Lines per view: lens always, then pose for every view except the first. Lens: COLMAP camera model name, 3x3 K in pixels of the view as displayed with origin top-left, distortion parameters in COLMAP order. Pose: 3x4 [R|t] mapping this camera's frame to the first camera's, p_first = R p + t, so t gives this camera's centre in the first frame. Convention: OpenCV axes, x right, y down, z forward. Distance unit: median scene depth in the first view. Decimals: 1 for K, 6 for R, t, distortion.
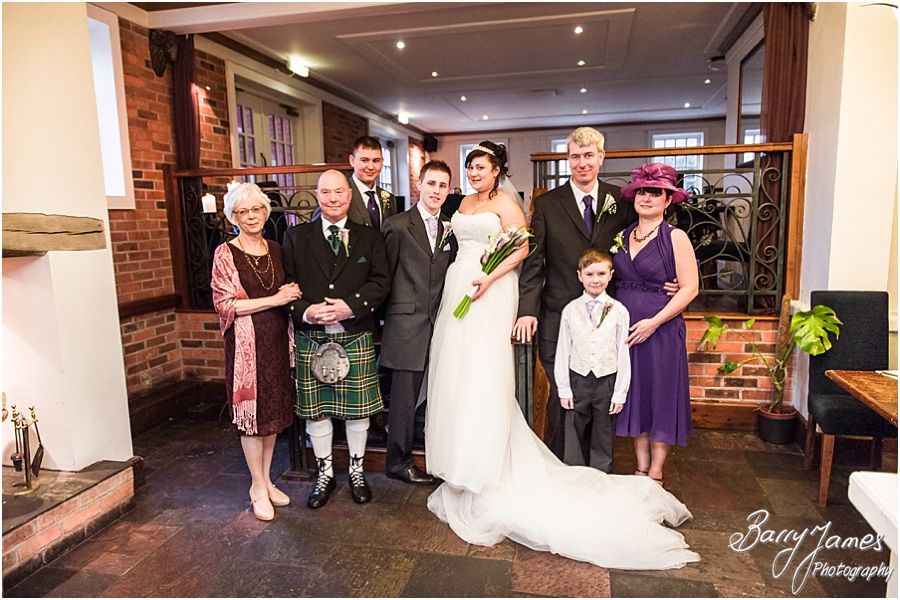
lens RADIAL K [[623.0, 0, 447.4], [0, 623.0, 317.5], [0, 0, 1]] dist [-0.005282, -0.000290]
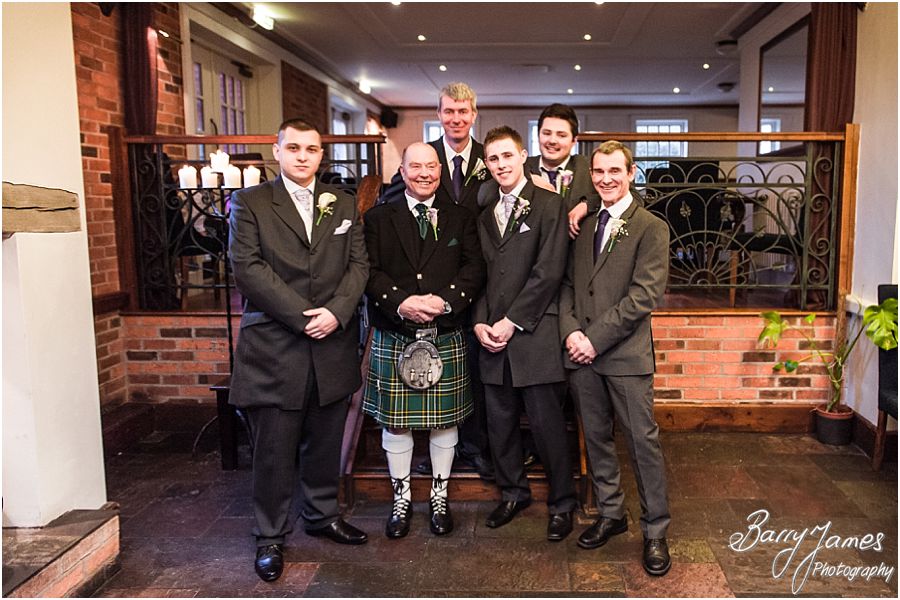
lens RADIAL K [[723.5, 0, 450.5], [0, 723.5, 297.7], [0, 0, 1]] dist [-0.006149, 0.005642]
pose [[0.977073, -0.005375, 0.212836, -0.251940], [0.013460, 0.999241, -0.036552, 0.008786], [-0.212478, 0.038579, 0.976404, 0.030608]]
